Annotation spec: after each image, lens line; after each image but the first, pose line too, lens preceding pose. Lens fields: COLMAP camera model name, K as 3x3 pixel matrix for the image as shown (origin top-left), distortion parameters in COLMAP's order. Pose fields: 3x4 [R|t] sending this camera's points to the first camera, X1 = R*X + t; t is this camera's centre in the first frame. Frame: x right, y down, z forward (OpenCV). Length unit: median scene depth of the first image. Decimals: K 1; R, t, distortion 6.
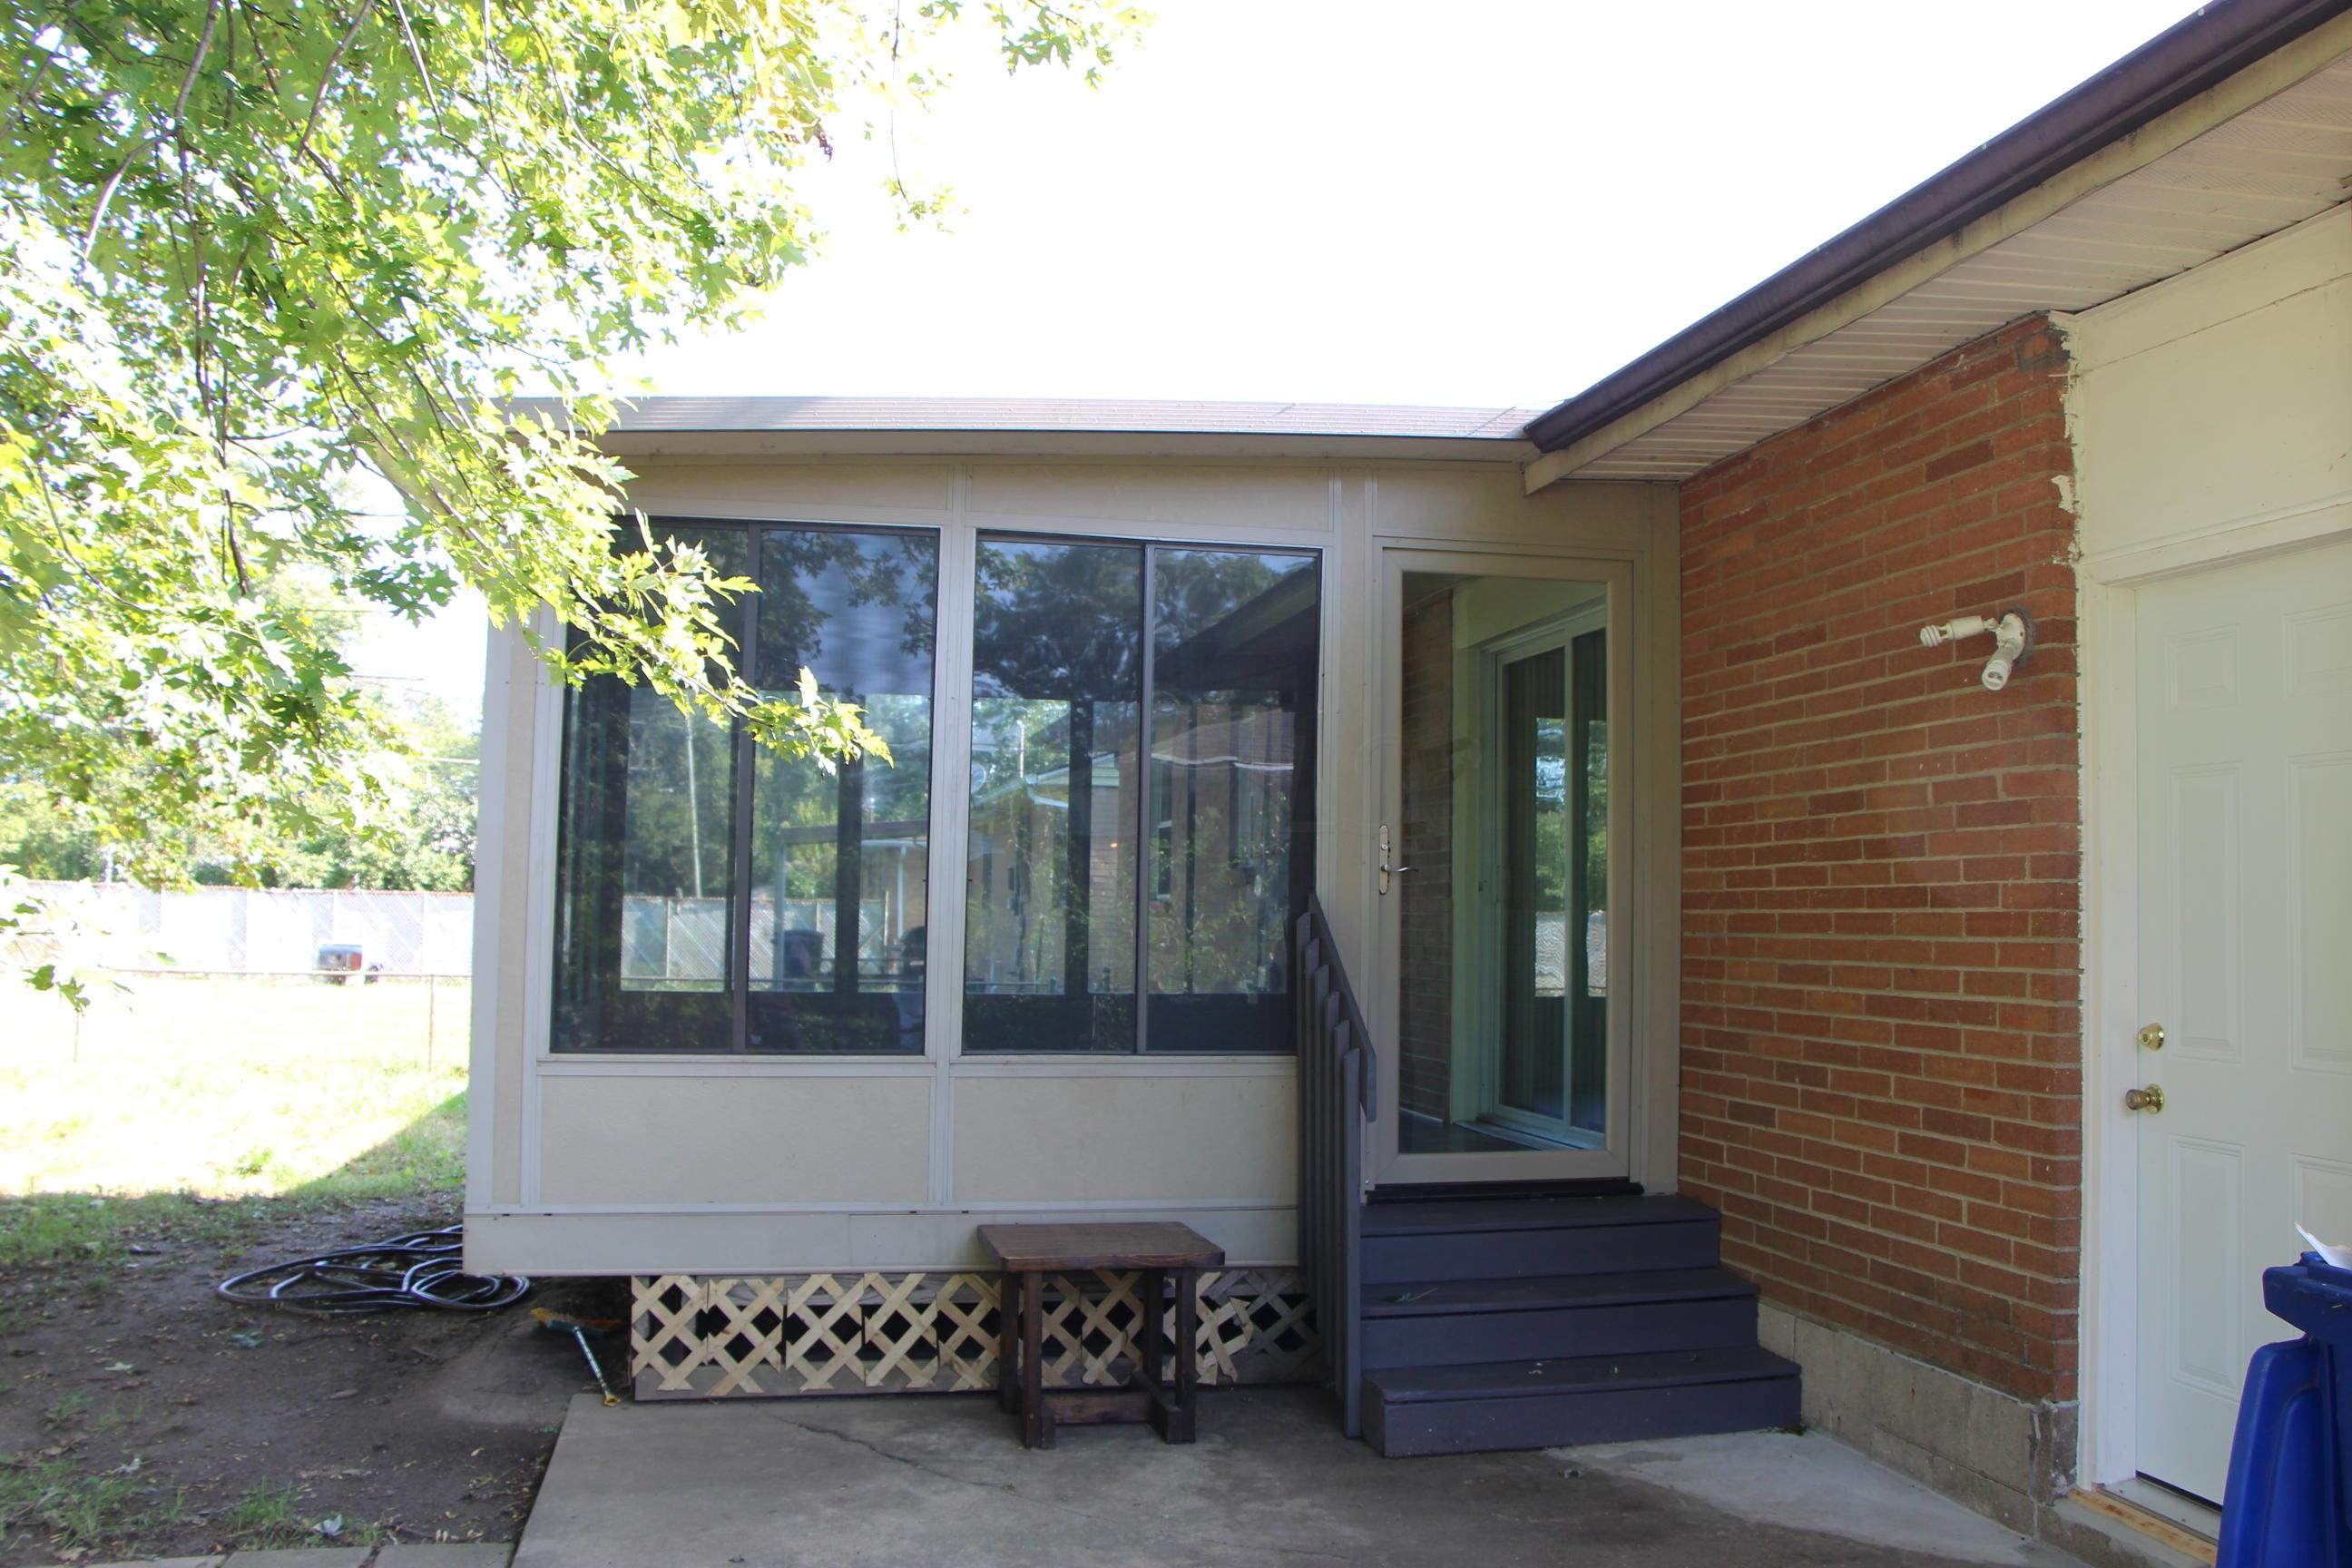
lens RADIAL K [[1960.3, 0, 1176.0], [0, 1960.3, 784.0], [0, 0, 1]] dist [-0.188704, 0.177576]
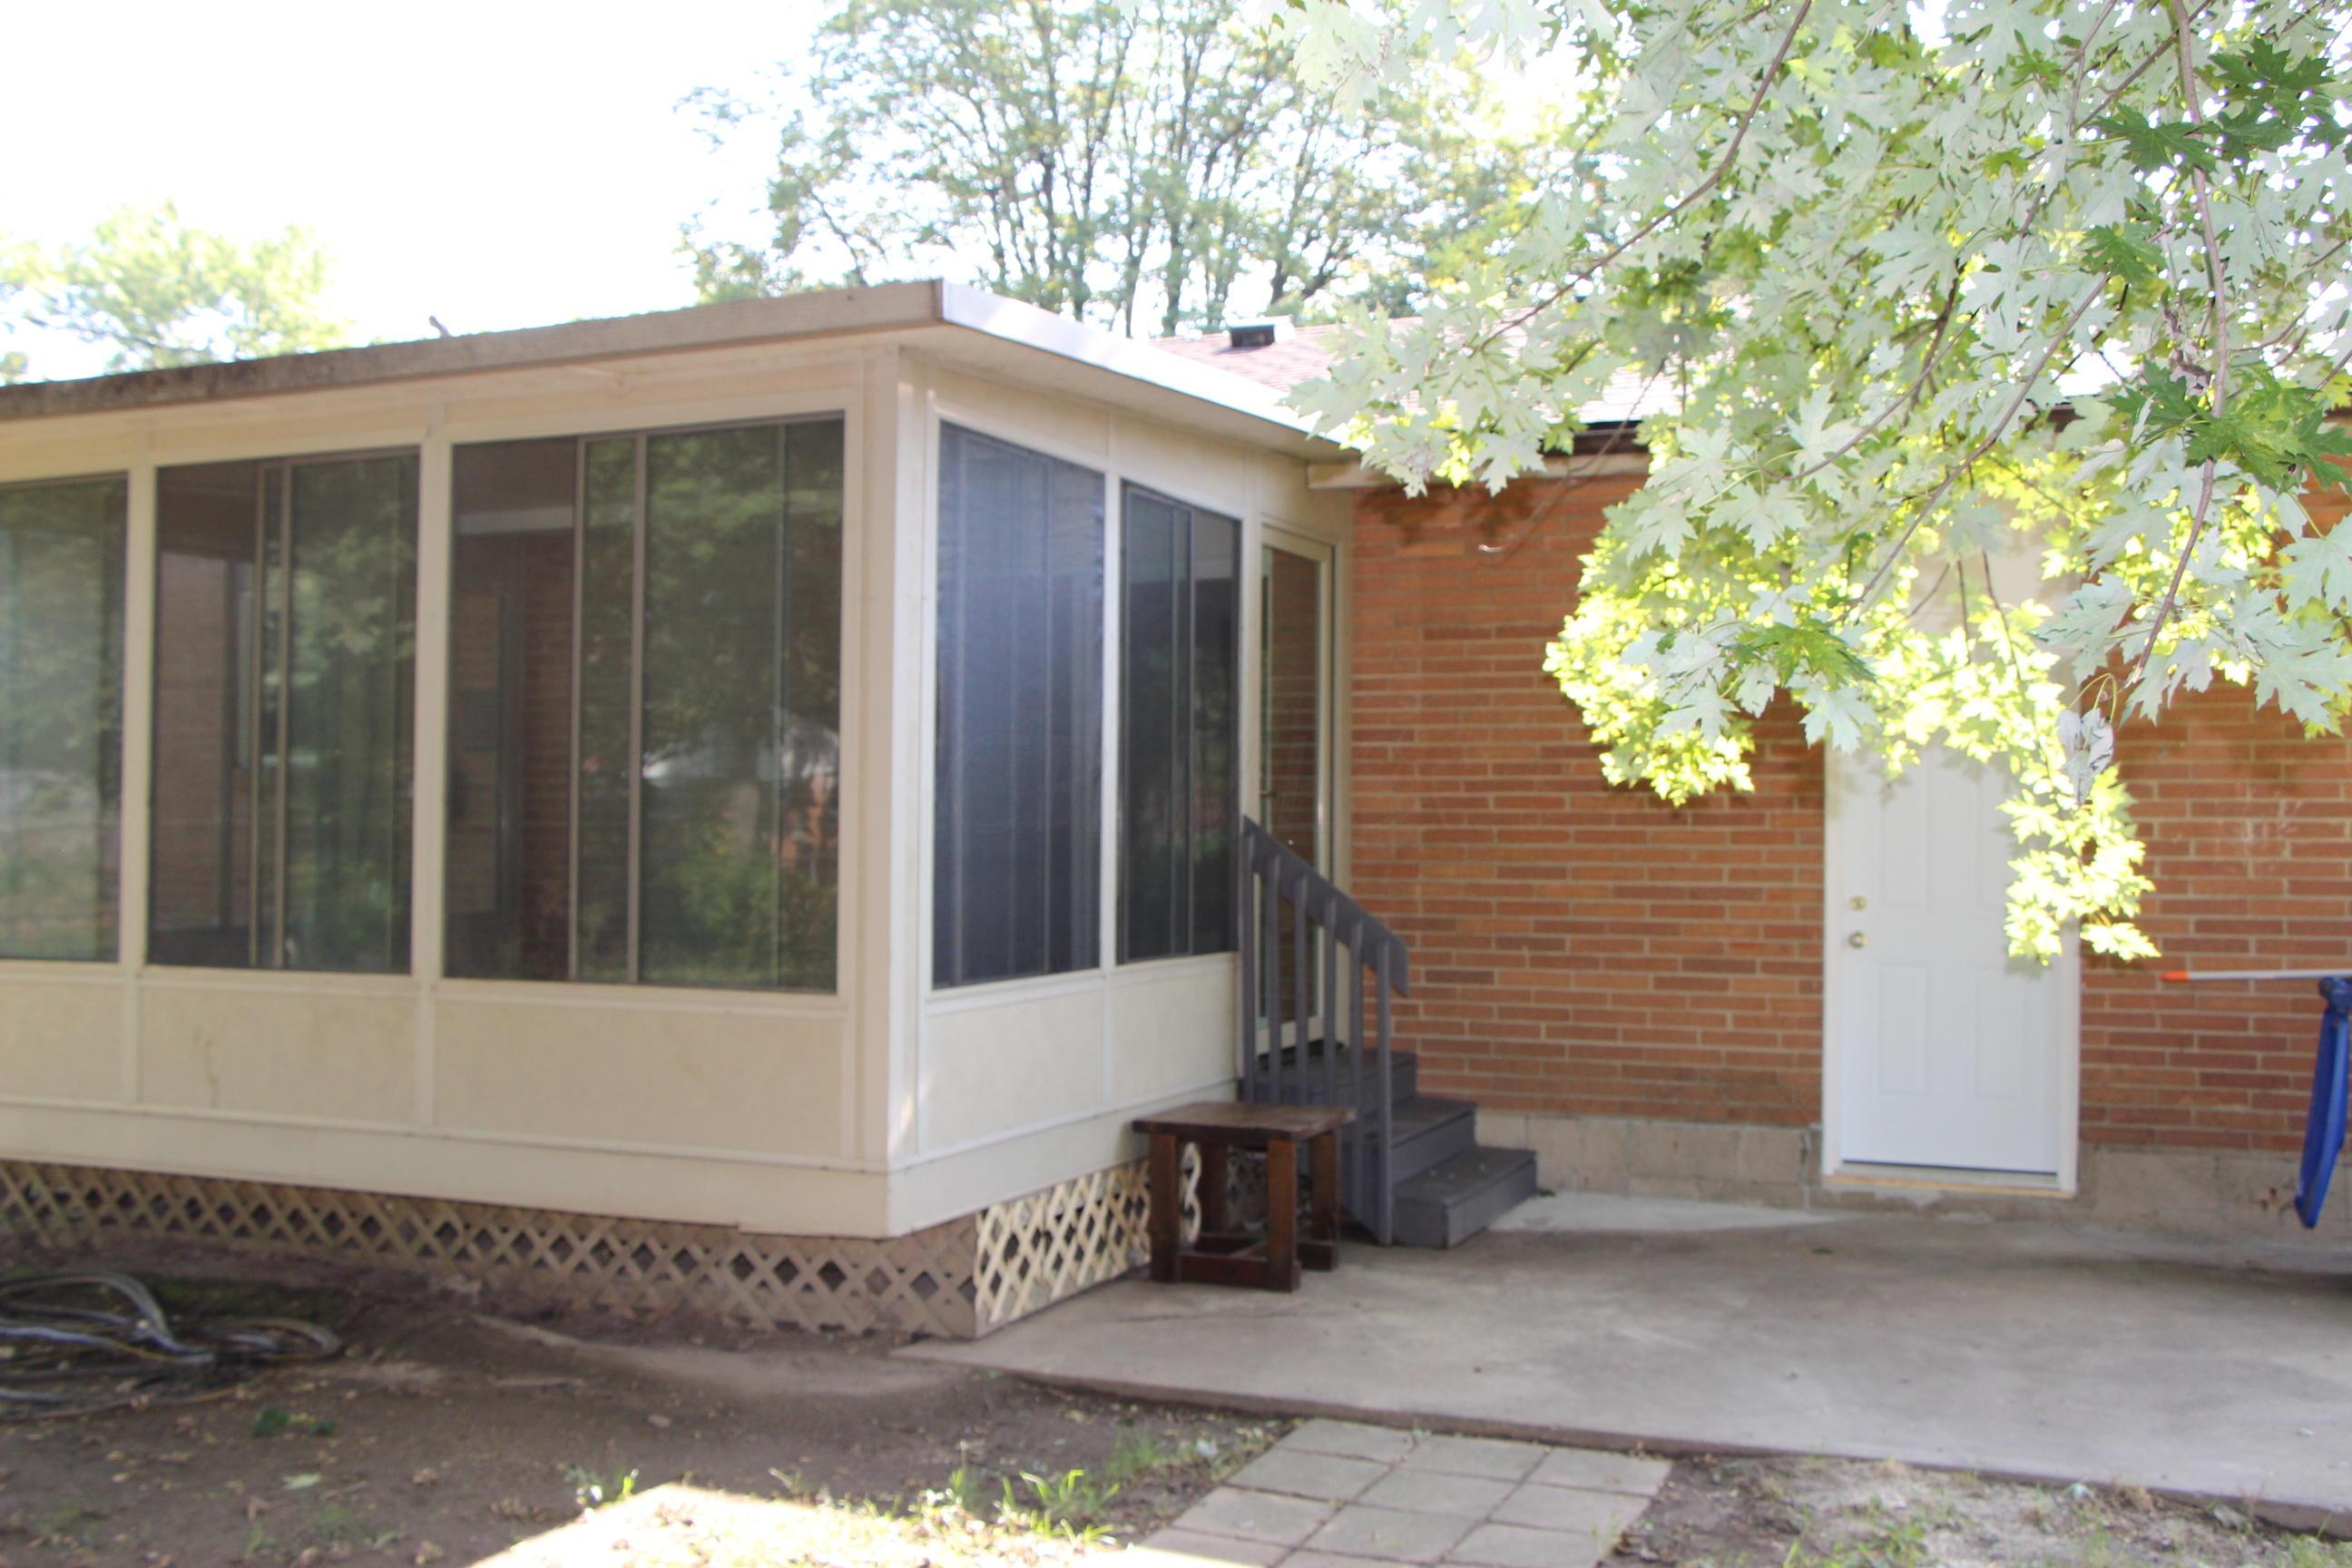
lens RADIAL K [[2313.6, 0, 1176.0], [0, 2313.6, 784.0], [0, 0, 1]] dist [-0.084016, 0.001833]
pose [[0.581361, 0.000146, 0.813645, -1.229628], [-0.051282, 0.998018, 0.036462, -0.013815], [-0.812028, -0.062923, 0.580217, 0.245438]]
